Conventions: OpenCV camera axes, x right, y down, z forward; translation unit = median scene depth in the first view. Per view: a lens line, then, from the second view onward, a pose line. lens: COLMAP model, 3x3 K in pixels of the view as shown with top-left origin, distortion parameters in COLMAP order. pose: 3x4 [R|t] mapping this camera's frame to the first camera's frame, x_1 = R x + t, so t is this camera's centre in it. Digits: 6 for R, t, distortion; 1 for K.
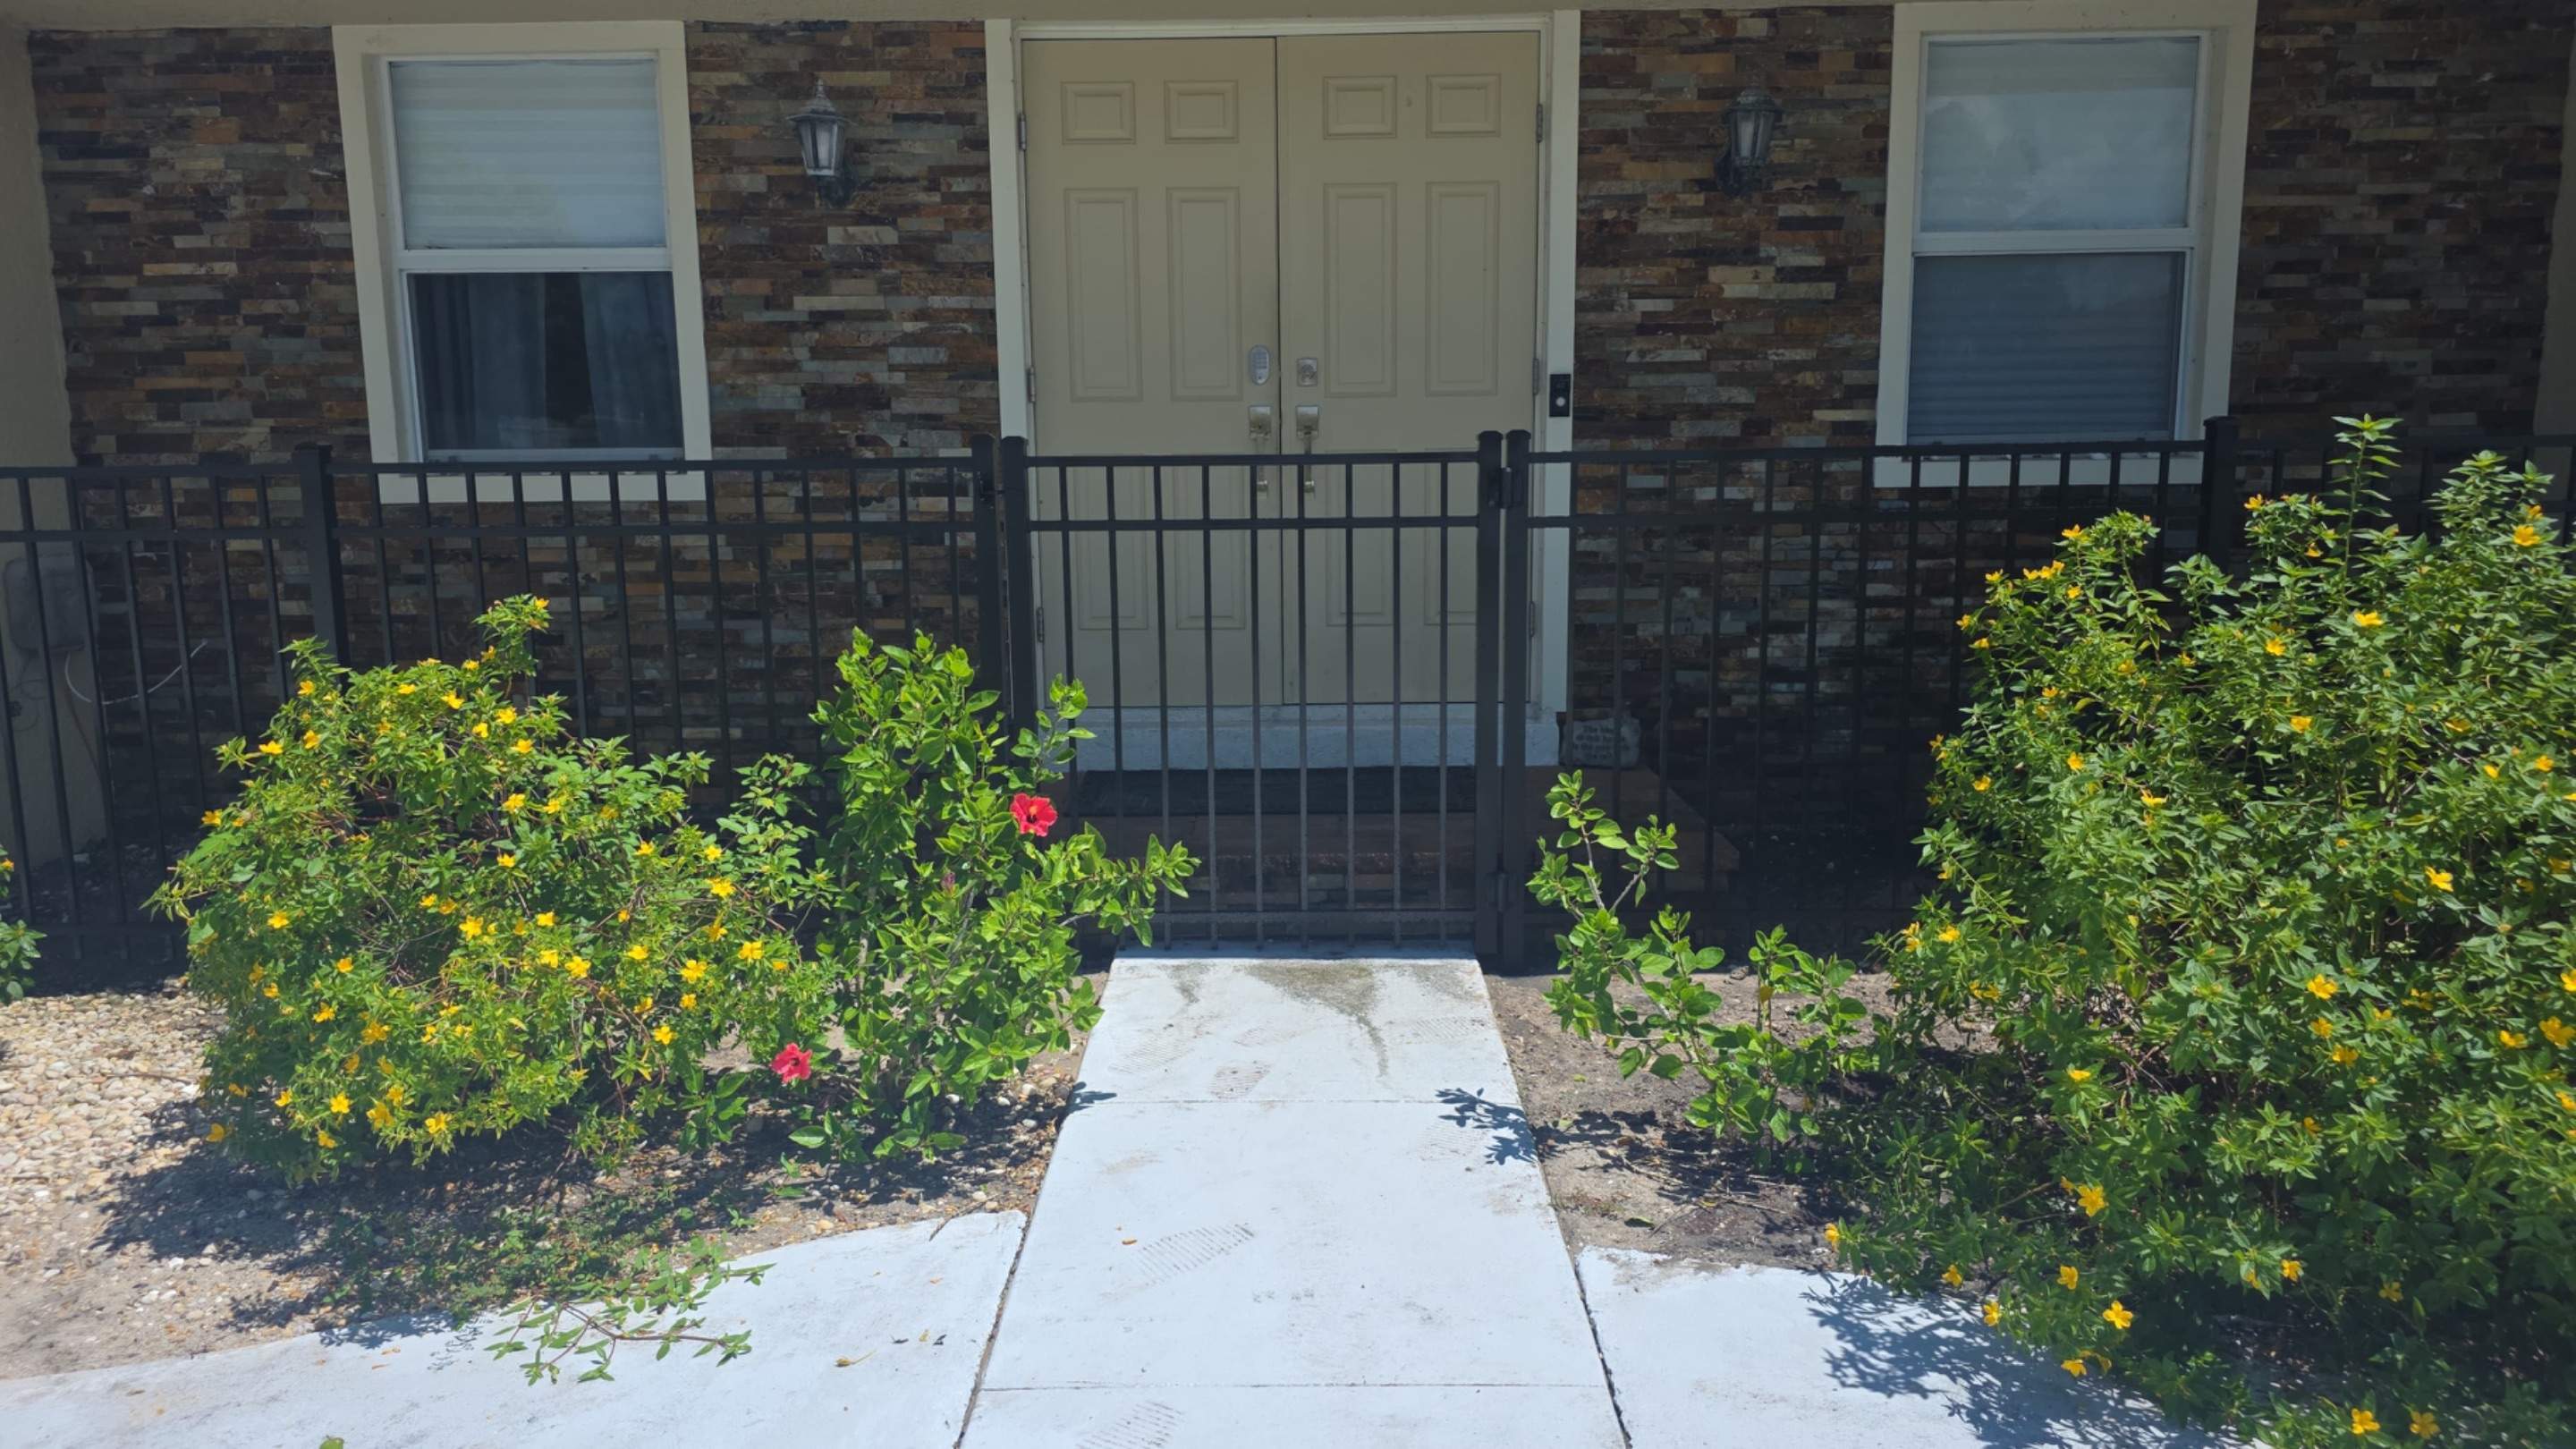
lens RADIAL K [[1738.1, 0, 1303.4], [0, 1738.1, 700.9], [0, 0, 1]] dist [0.040724, -0.035309]
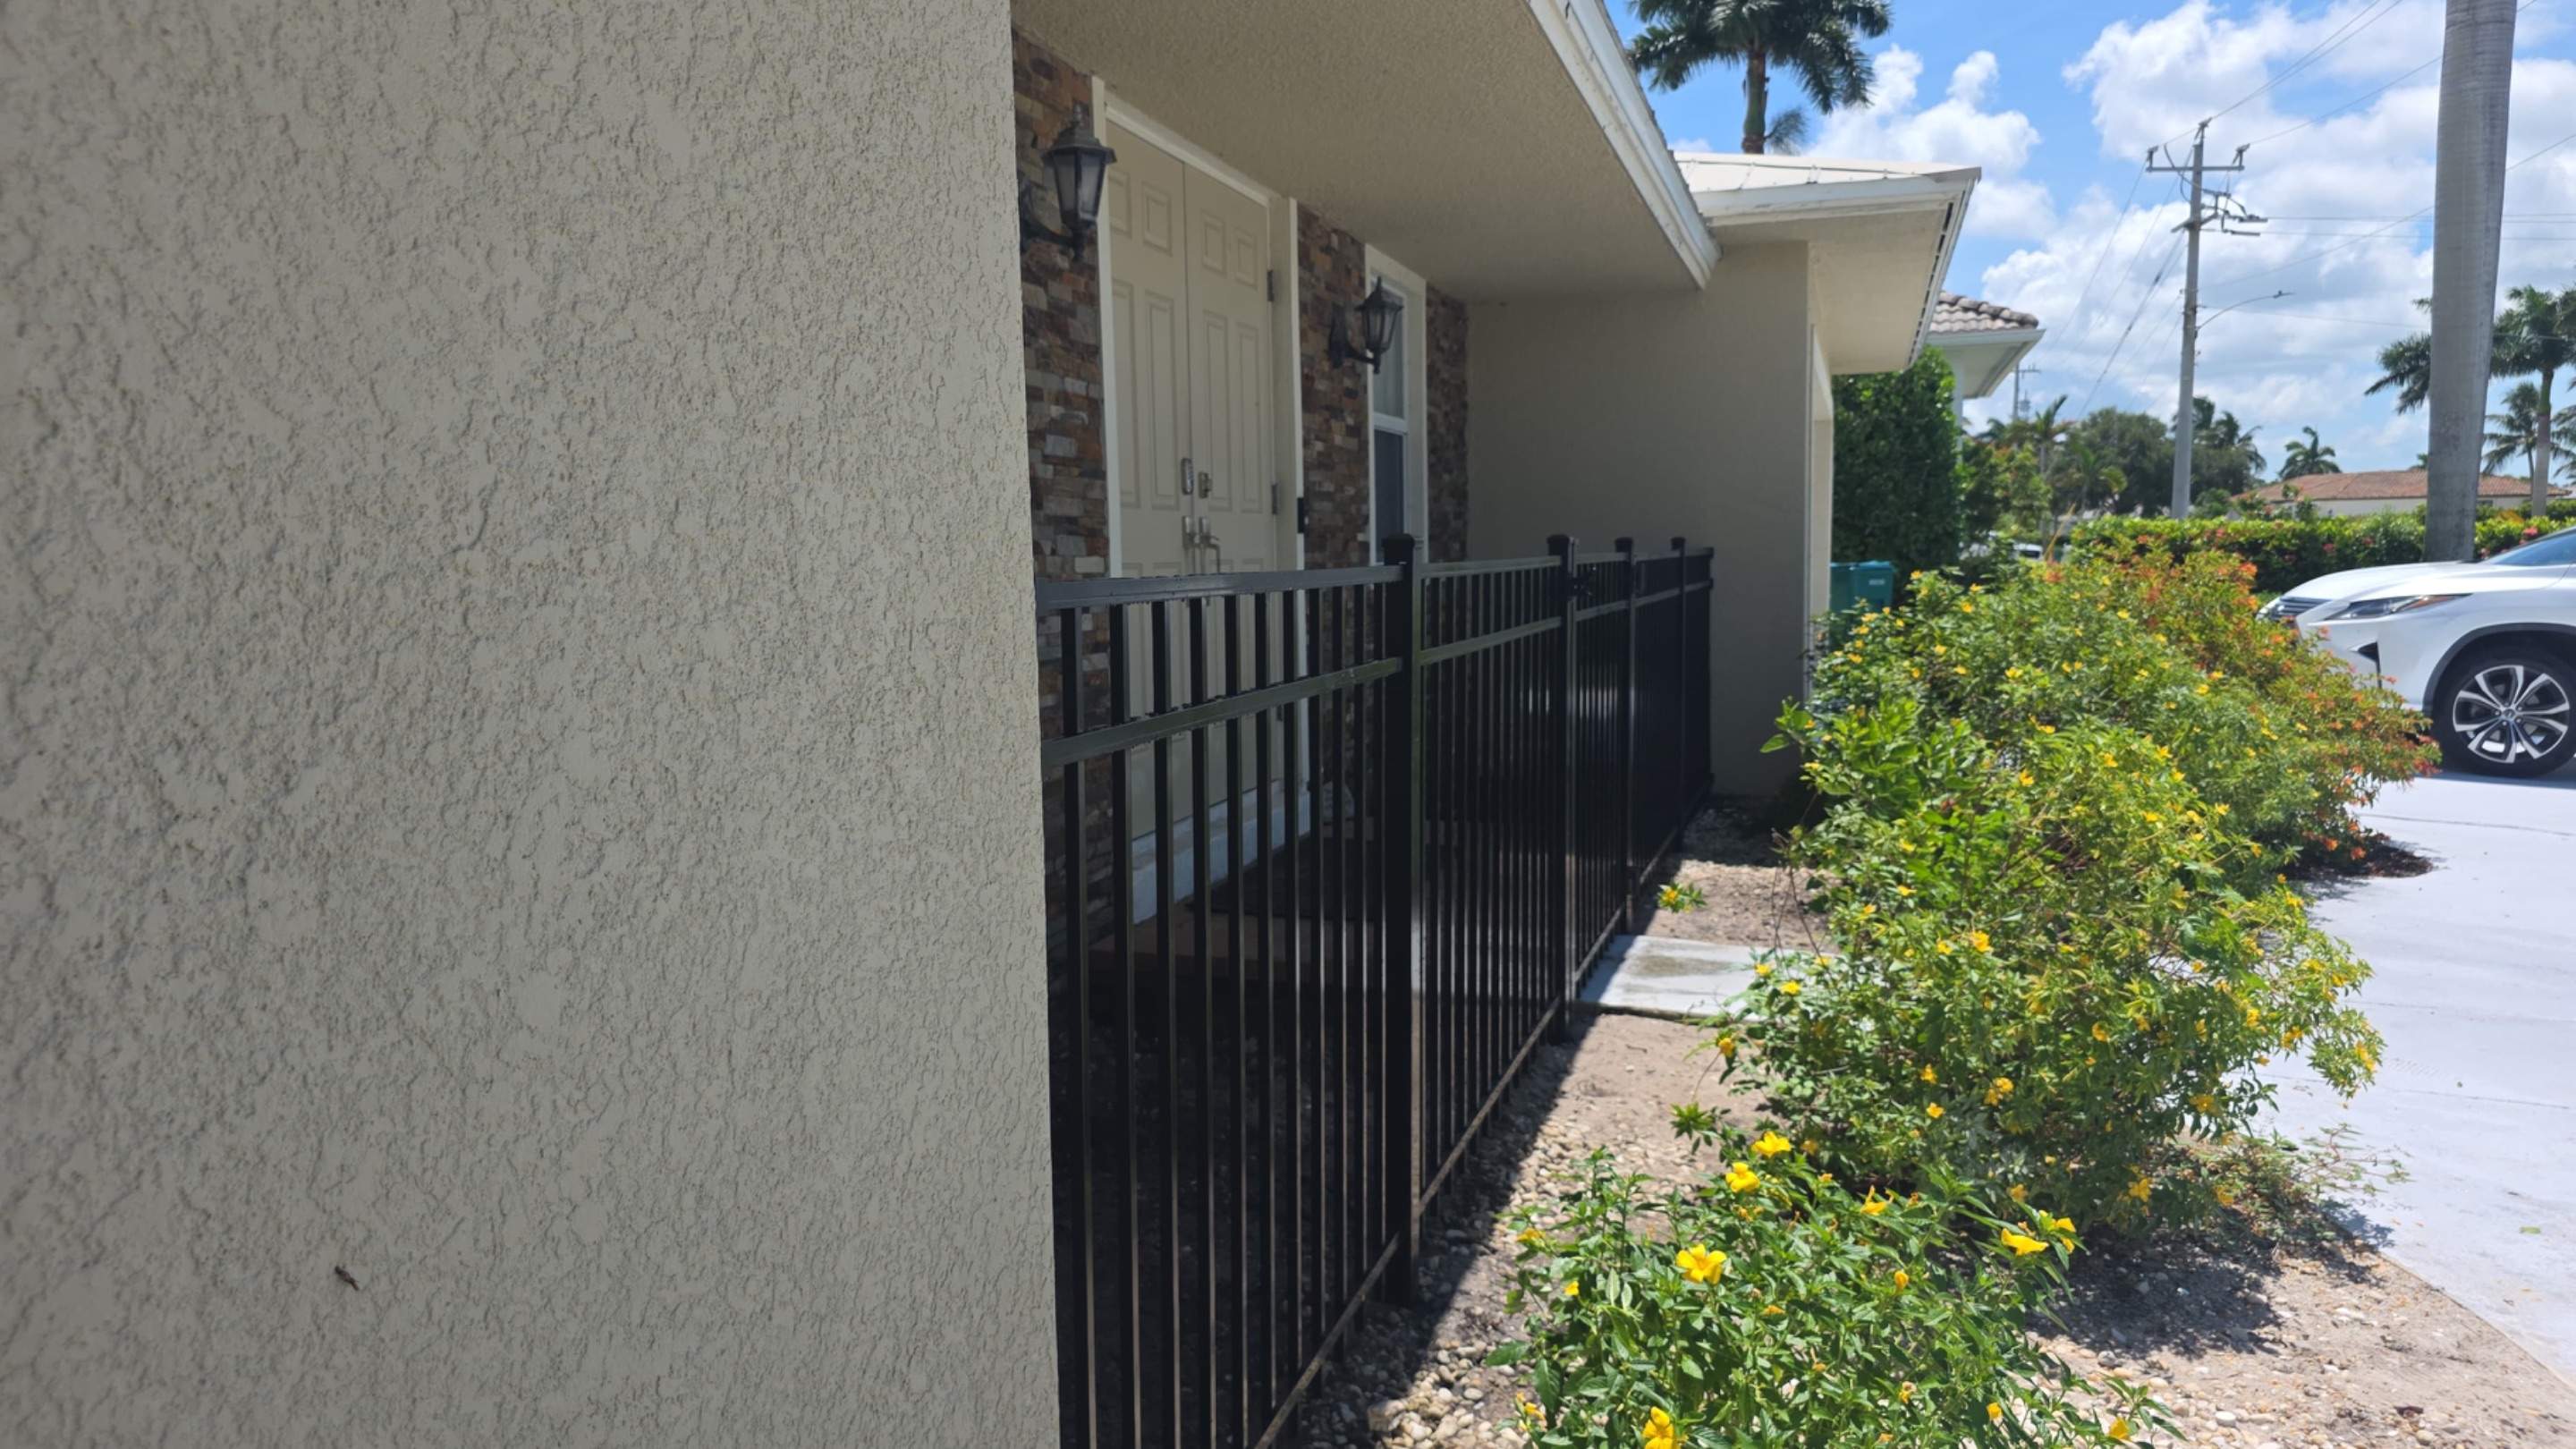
lens RADIAL K [[1738.1, 0, 1303.4], [0, 1738.1, 700.9], [0, 0, 1]] dist [0.040724, -0.035309]
pose [[0.290445, -0.074418, 0.953994, -0.993643], [0.154282, 0.987569, 0.030066, -0.087099], [-0.944372, 0.138451, 0.298316, 0.668750]]
